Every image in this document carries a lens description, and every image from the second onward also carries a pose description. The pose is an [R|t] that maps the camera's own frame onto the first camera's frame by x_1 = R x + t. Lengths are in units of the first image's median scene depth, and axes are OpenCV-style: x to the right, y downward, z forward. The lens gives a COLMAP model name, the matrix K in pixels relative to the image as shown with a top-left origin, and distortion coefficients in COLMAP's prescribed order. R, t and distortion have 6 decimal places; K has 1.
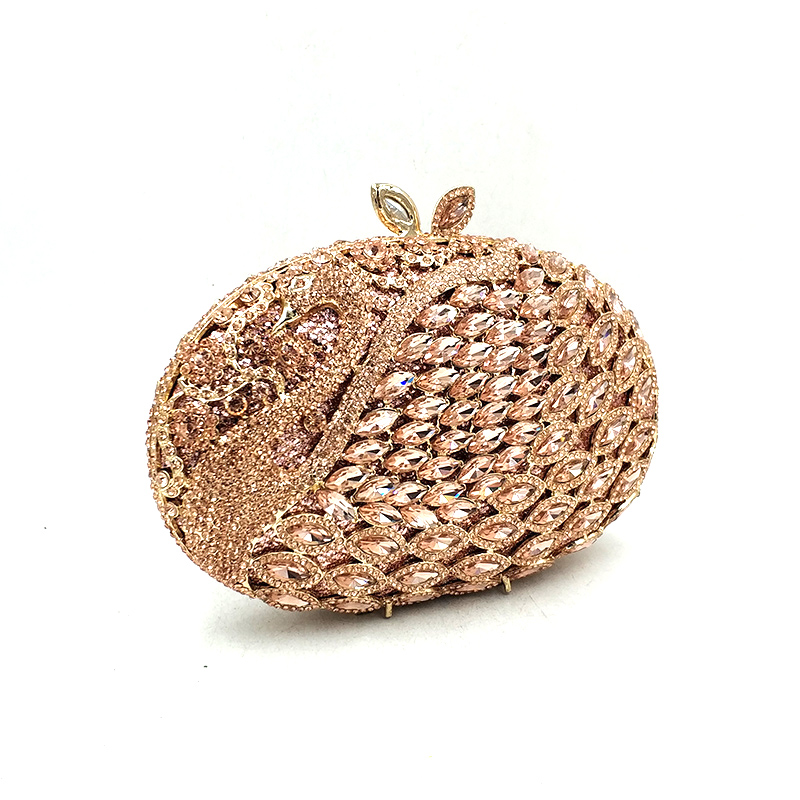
lens RADIAL K [[1021.4, 0, 371.0], [0, 1021.4, 400.9], [0, 0, 1]] dist [0.123173, 0.005745]
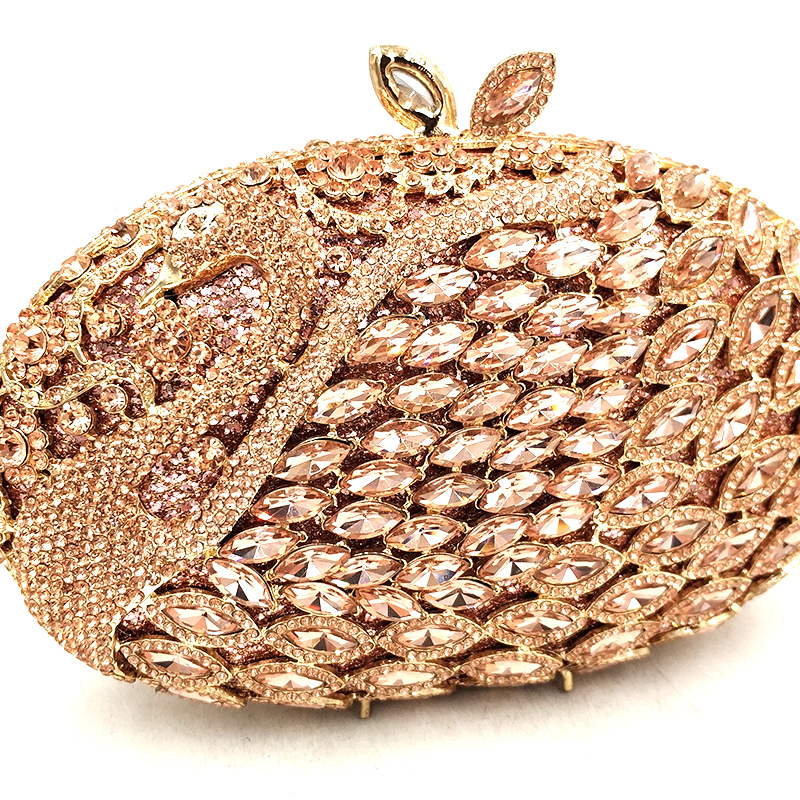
lens RADIAL K [[992.5, 0, 397.4], [0, 992.5, 386.2], [0, 0, 1]] dist [0.006417, -0.046602]
pose [[0.964991, 0.097368, -0.243540, 0.175057], [-0.059908, 0.985819, 0.156757, -0.105965], [0.255349, -0.136679, 0.957139, 0.414970]]
